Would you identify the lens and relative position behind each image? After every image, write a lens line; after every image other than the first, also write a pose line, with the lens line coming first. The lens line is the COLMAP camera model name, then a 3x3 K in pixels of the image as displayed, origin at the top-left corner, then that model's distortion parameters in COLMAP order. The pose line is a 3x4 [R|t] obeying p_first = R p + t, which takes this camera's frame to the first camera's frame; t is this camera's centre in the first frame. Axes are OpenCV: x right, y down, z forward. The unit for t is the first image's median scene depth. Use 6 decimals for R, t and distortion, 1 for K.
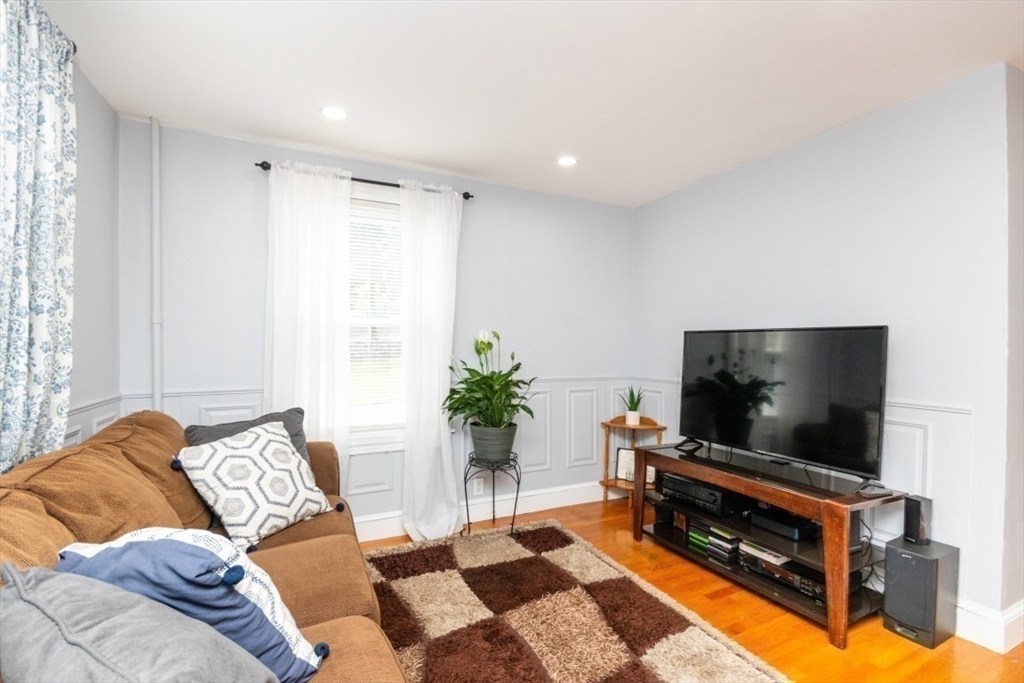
lens RADIAL K [[482.9, 0, 517.4], [0, 482.9, 359.0], [0, 0, 1]] dist [0.002264, -0.007967]
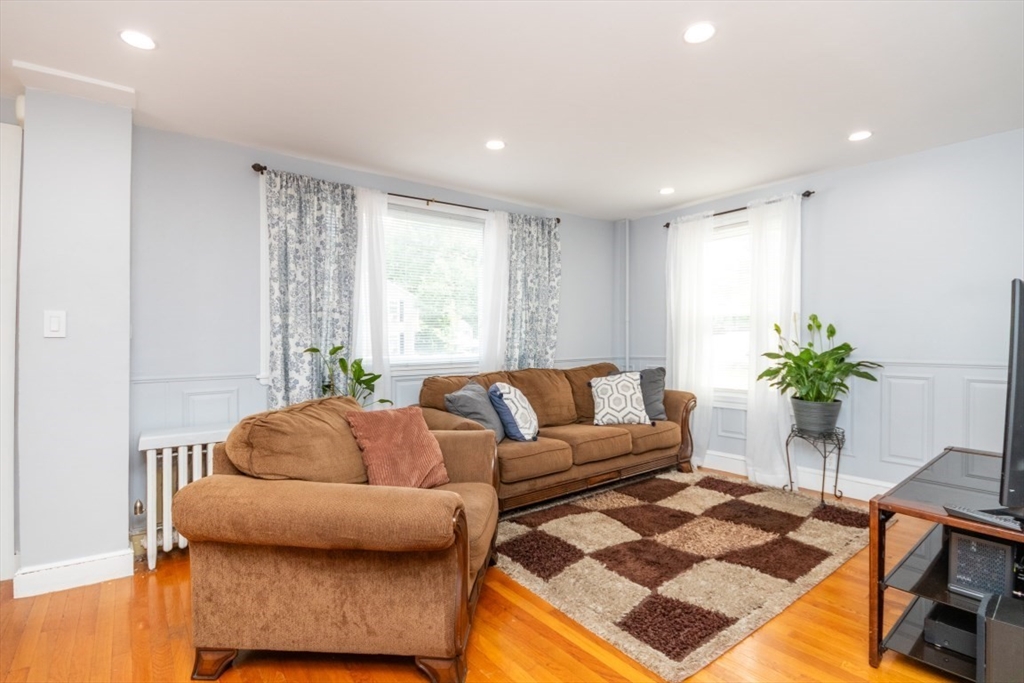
lens RADIAL K [[482.9, 0, 511.2], [0, 482.9, 339.4], [0, 0, 1]] dist [0.002264, -0.007967]
pose [[0.197215, -0.006308, -0.980340, 1.030747], [-0.014937, 0.999844, -0.009438, 0.025102], [0.980247, 0.016505, 0.197090, 0.133304]]
